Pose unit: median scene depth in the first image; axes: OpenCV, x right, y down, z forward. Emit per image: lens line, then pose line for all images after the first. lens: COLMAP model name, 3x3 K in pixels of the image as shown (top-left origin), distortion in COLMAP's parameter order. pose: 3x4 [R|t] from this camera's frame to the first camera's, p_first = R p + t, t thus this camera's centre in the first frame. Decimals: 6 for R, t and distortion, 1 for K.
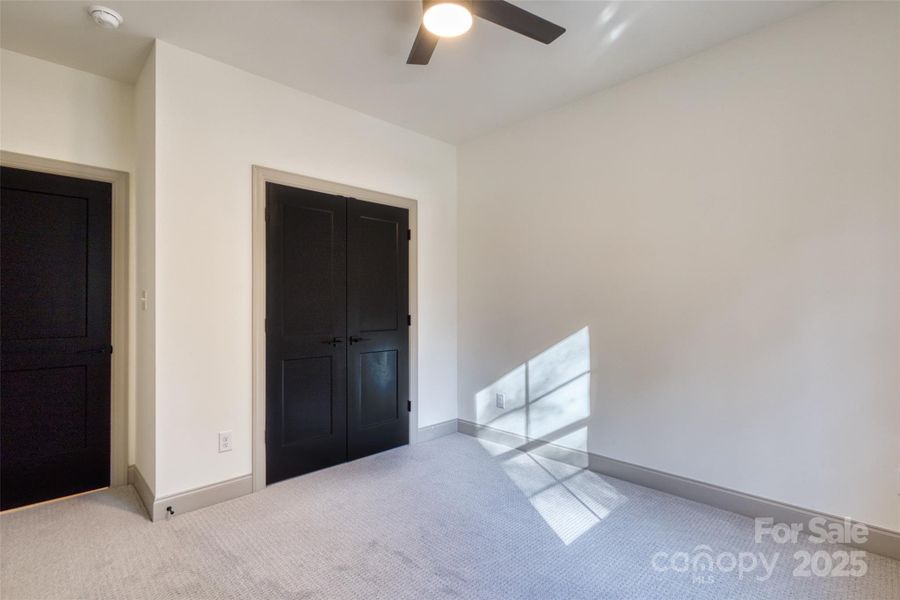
lens RADIAL K [[418.9, 0, 454.6], [0, 418.9, 300.5], [0, 0, 1]] dist [0.015892, -0.000182]
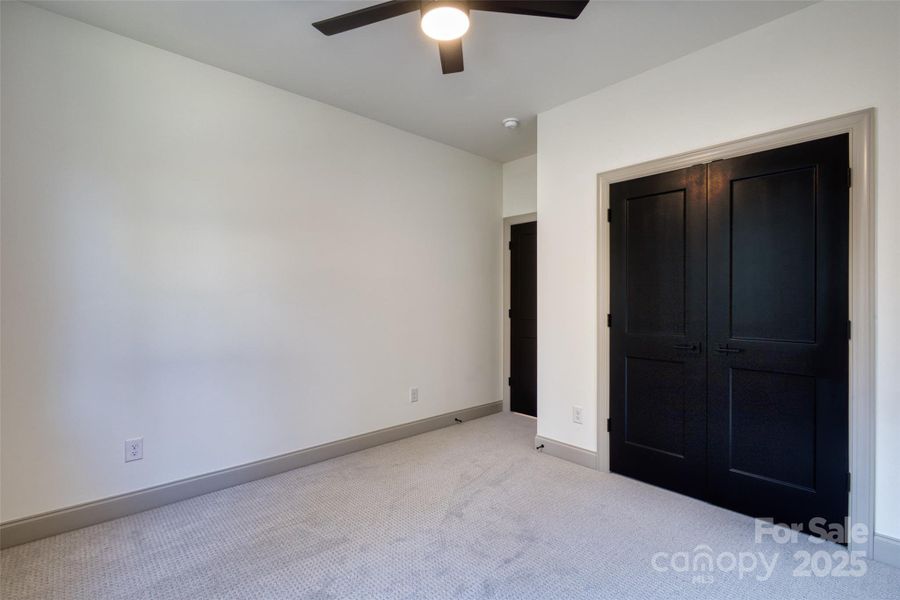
lens RADIAL K [[418.9, 0, 454.6], [0, 418.9, 300.5], [0, 0, 1]] dist [0.015892, -0.000182]
pose [[-0.001655, 0.008625, -0.999961, 0.604247], [0.010625, 0.999907, 0.008607, -0.003601], [0.999942, -0.010611, -0.001747, 0.610085]]
